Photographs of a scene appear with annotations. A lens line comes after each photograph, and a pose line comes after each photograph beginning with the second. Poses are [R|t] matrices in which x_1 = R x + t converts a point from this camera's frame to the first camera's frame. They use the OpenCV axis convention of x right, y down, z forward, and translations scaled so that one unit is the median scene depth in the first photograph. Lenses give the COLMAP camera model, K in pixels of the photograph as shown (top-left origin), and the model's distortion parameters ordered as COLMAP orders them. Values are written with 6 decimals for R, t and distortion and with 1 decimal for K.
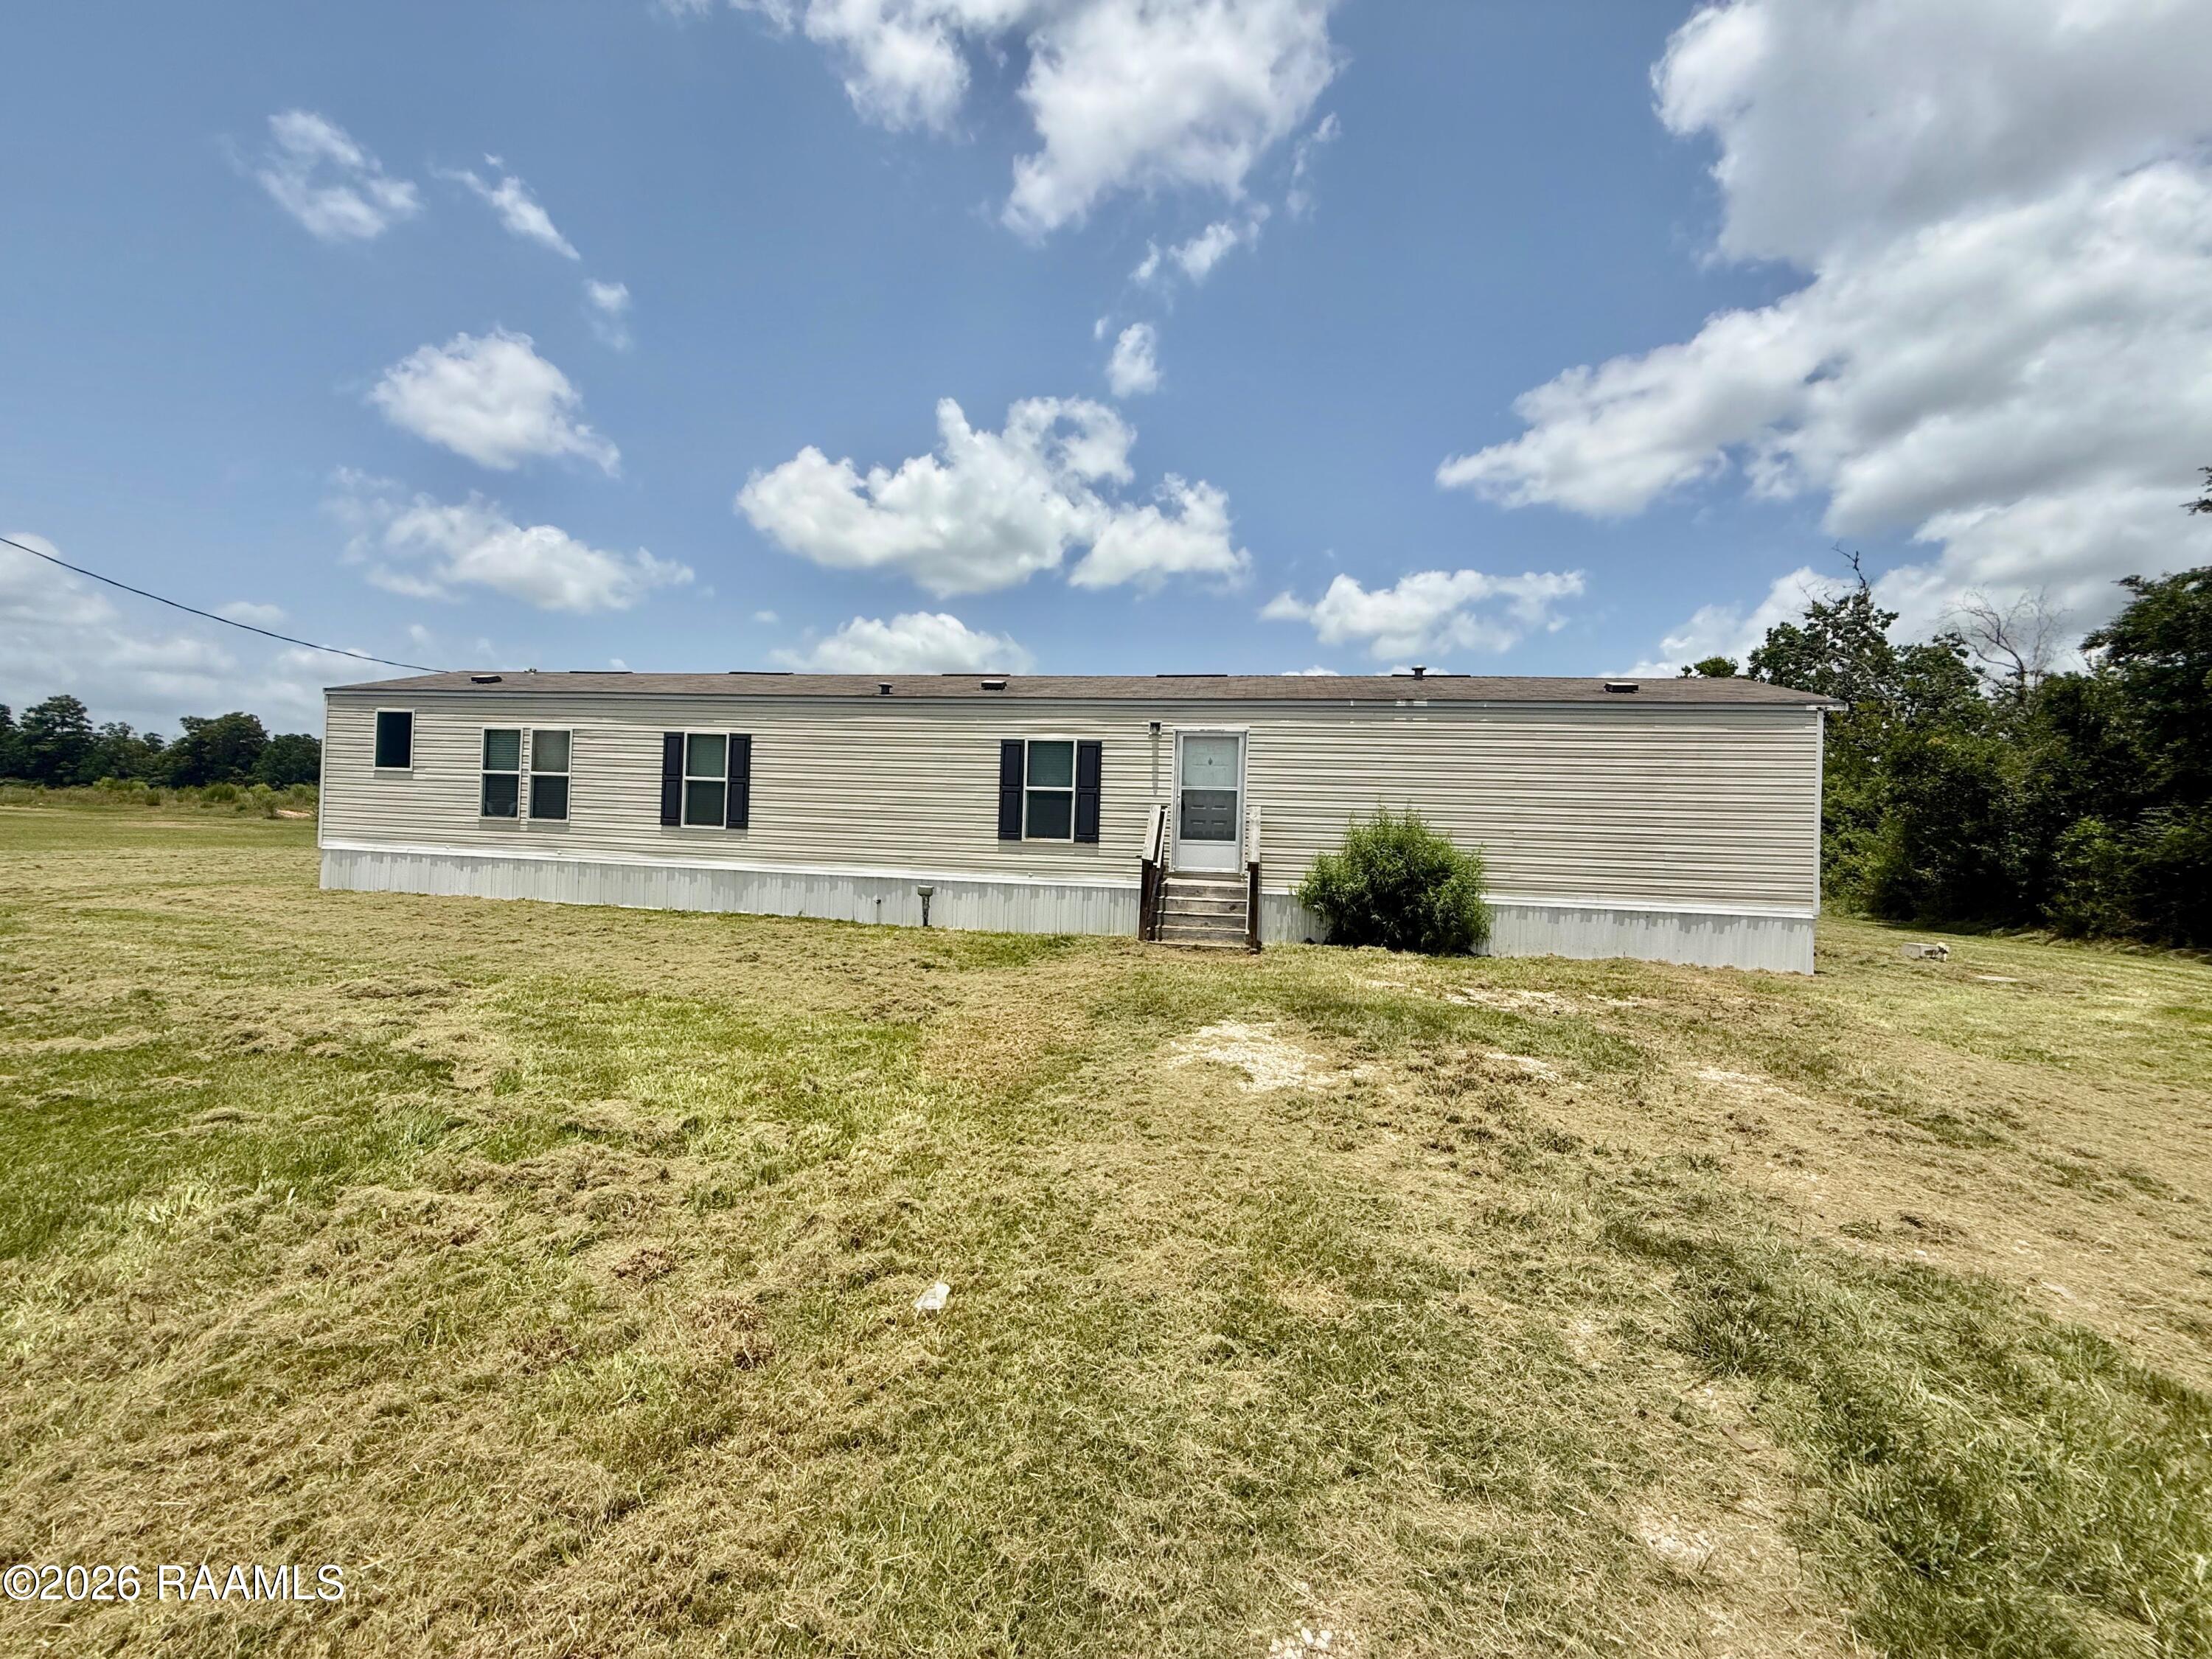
lens RADIAL K [[882.1, 0, 1103.4], [0, 882.1, 826.8], [0, 0, 1]] dist [-0.000120, 0.000517]
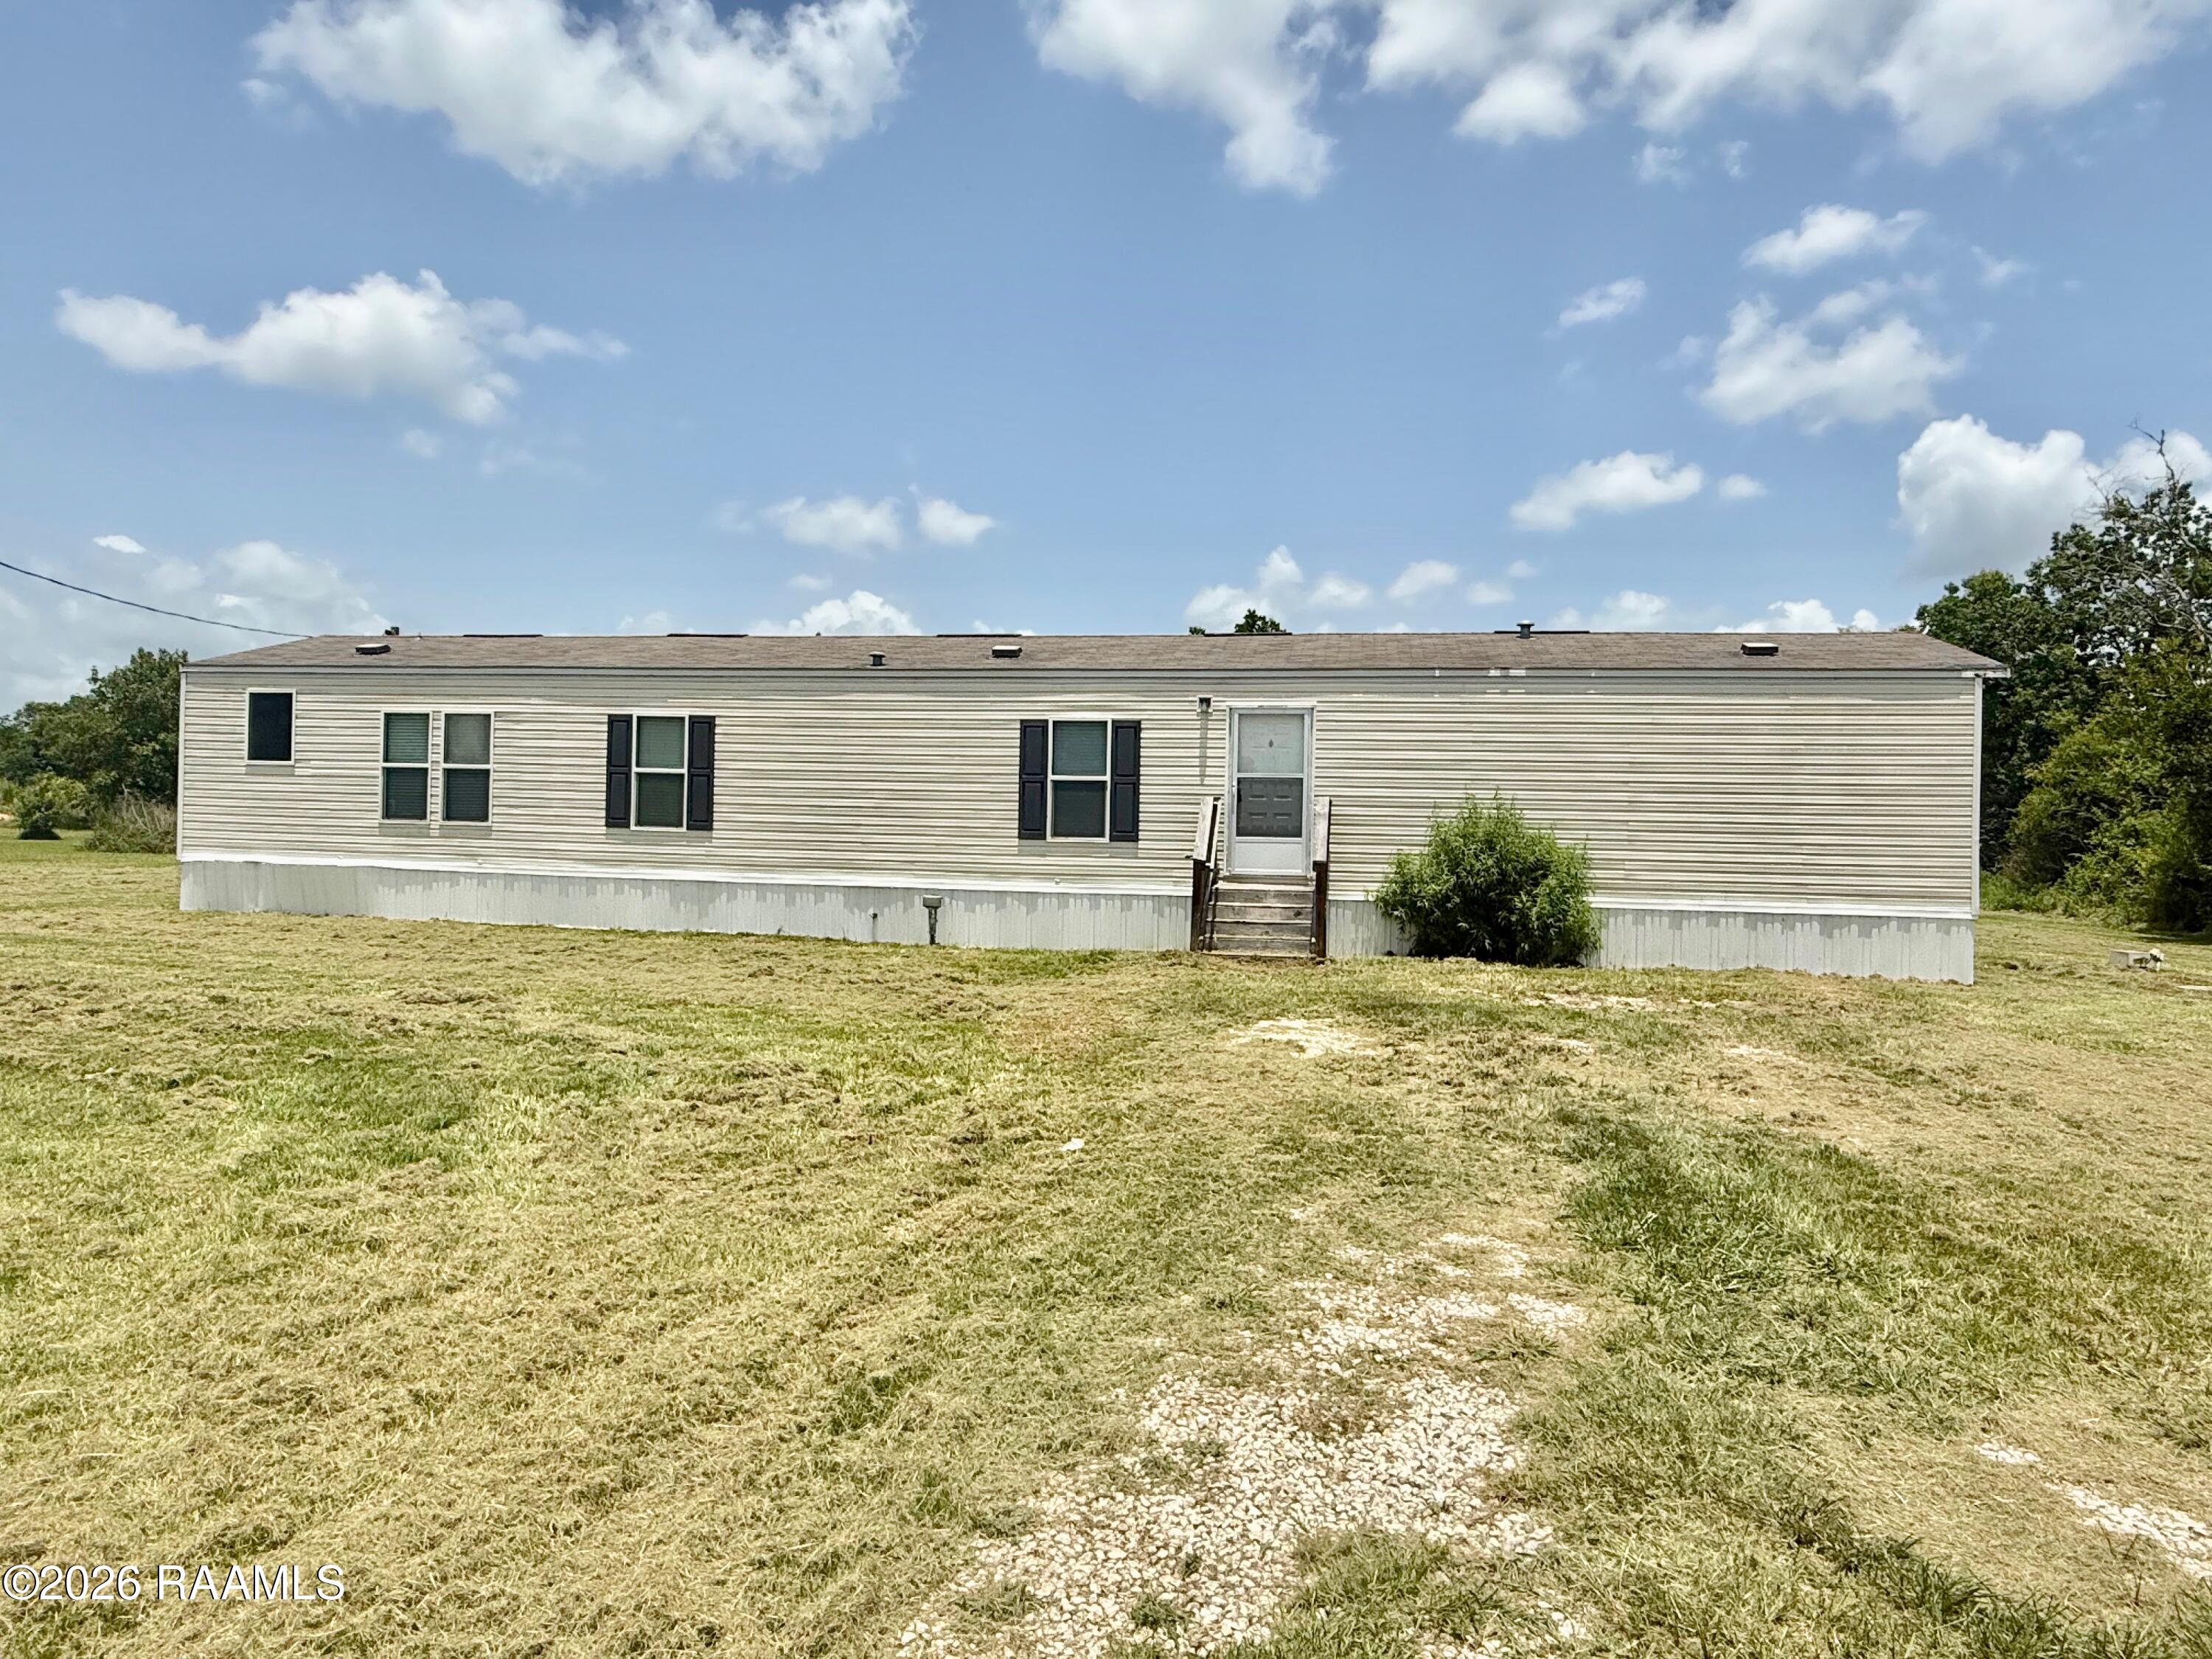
lens RADIAL K [[1352.7, 0, 1106.0], [0, 1352.7, 829.5], [0, 0, 1]] dist [0.001365, -0.000556]
pose [[0.999887, -0.012485, -0.008424, -0.023528], [0.012539, 0.999902, 0.006304, -0.001856], [0.008344, -0.006409, 0.999945, -0.263820]]
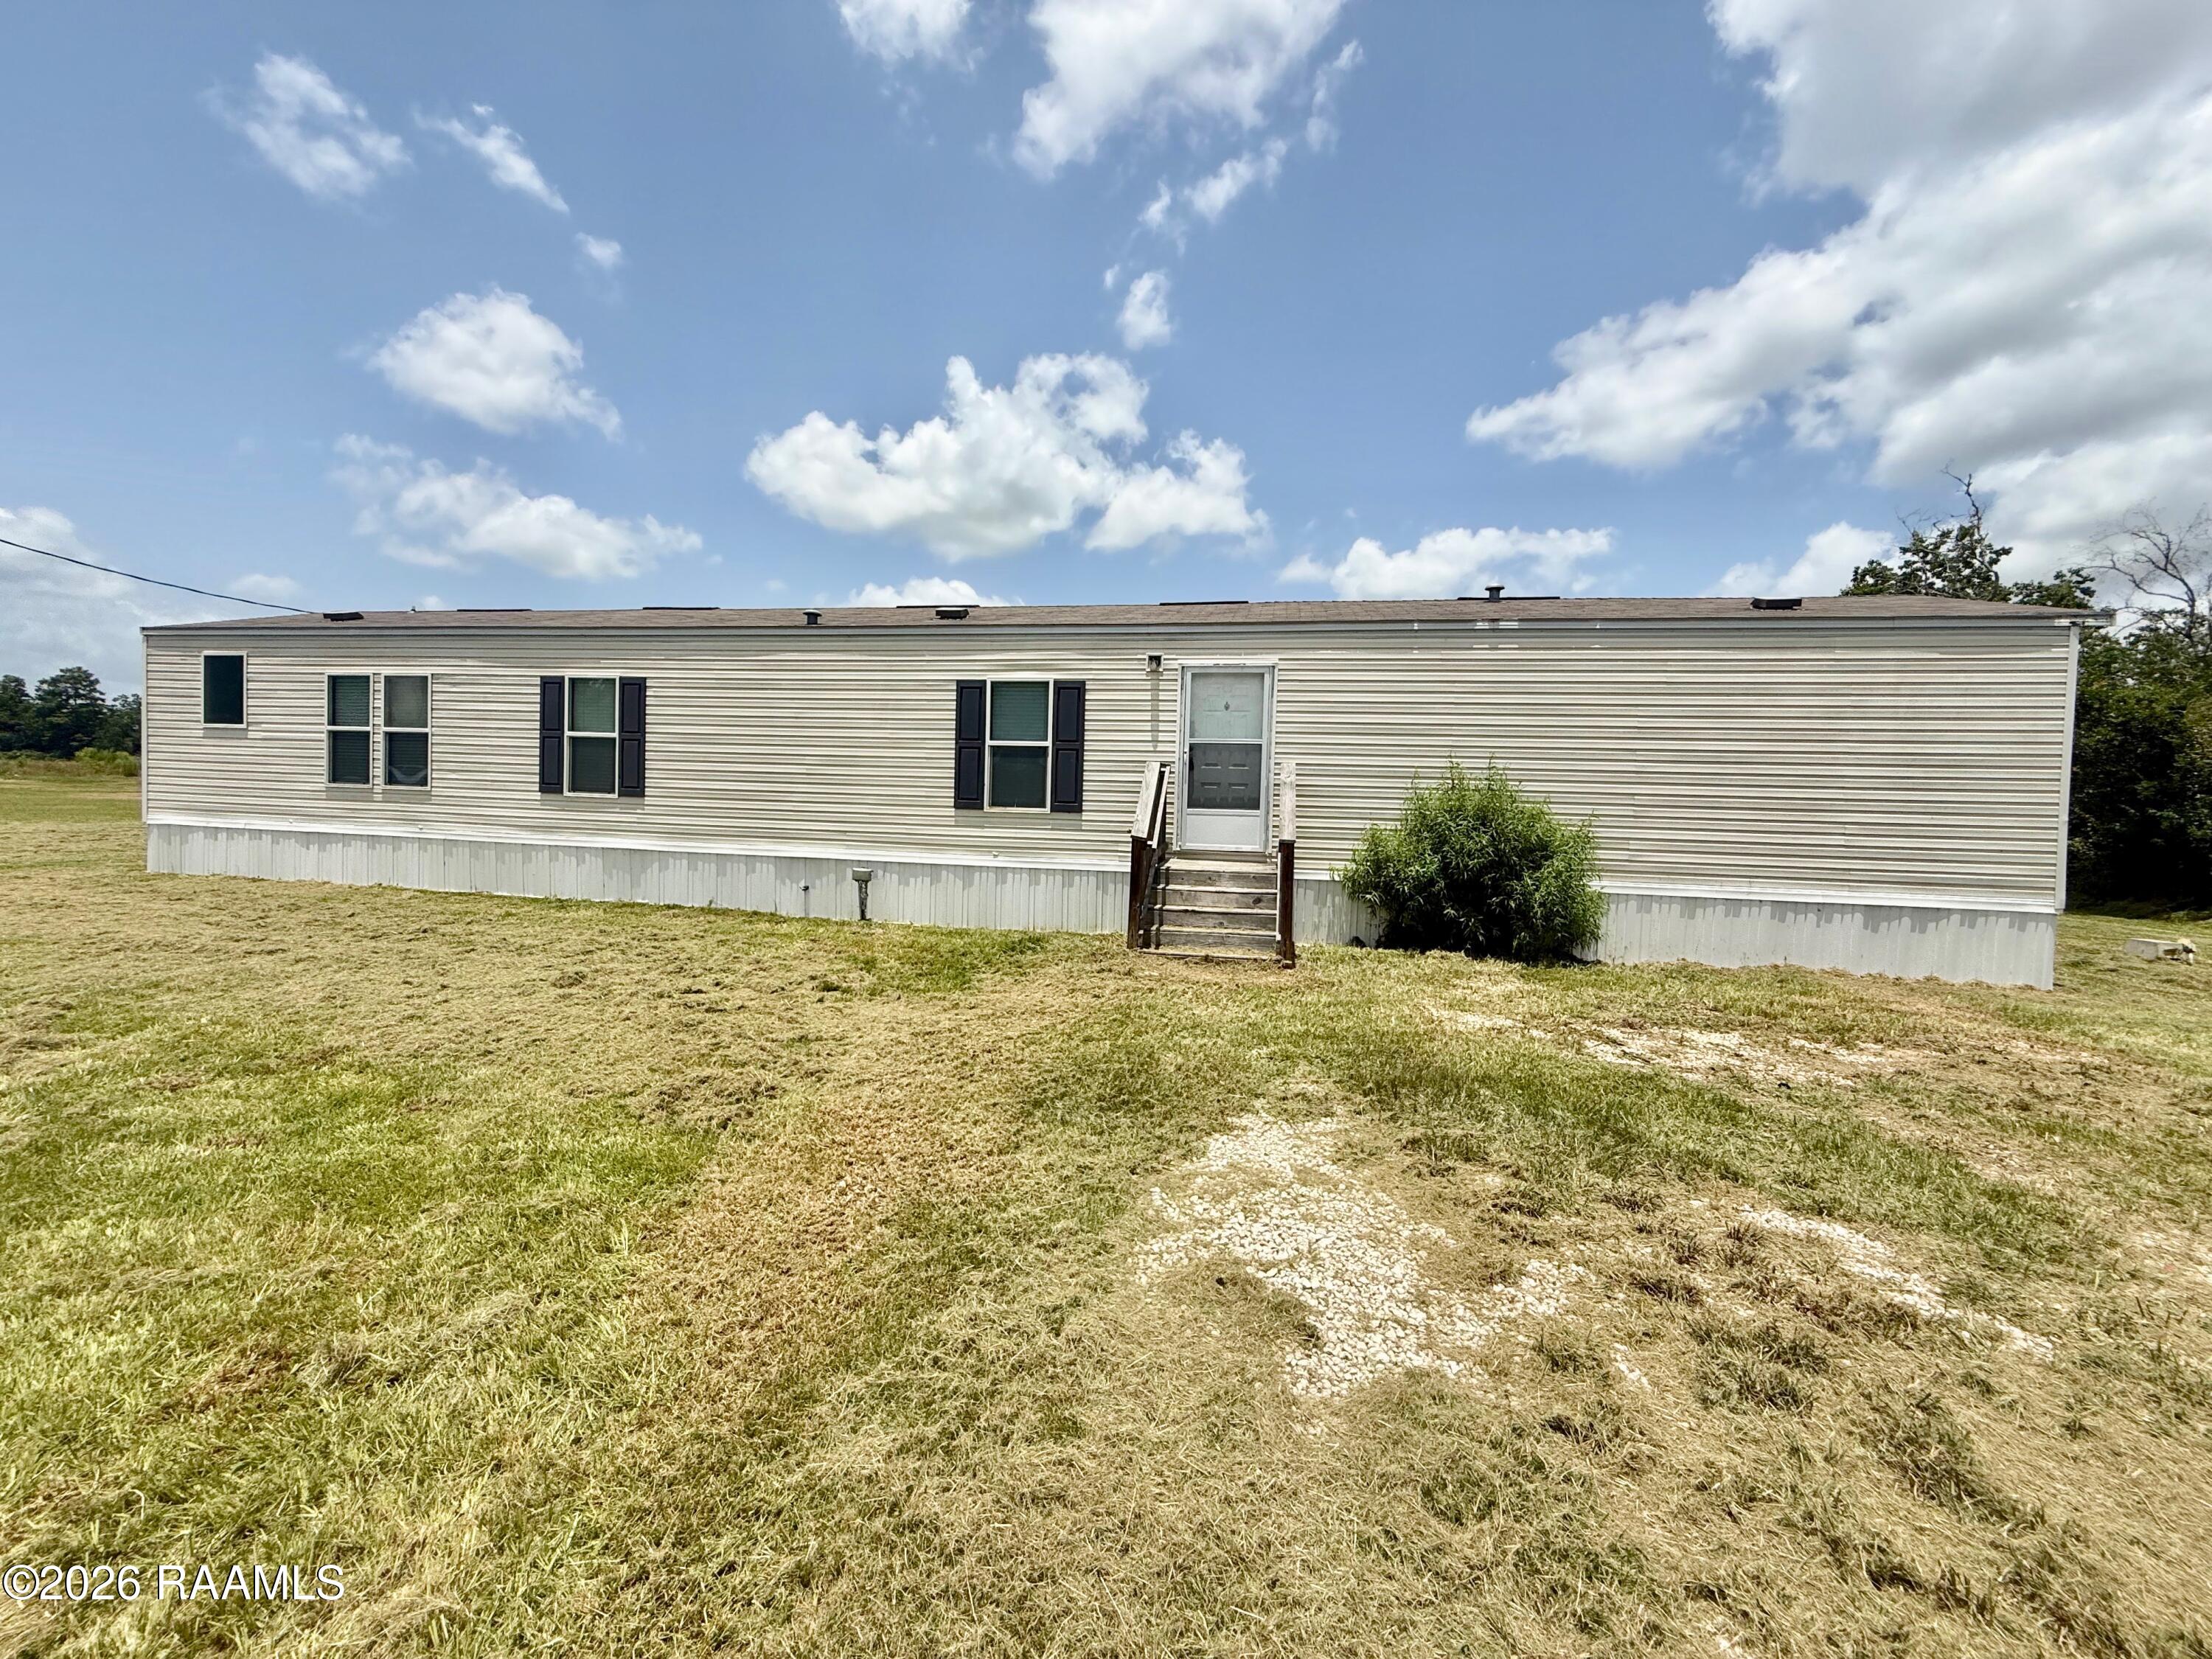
lens RADIAL K [[882.1, 0, 1103.4], [0, 882.1, 826.8], [0, 0, 1]] dist [-0.000120, 0.000517]
pose [[0.999845, -0.003488, -0.017230, 0.024560], [0.004104, 0.999350, 0.035808, 0.002444], [0.017093, -0.035873, 0.999210, 0.208828]]
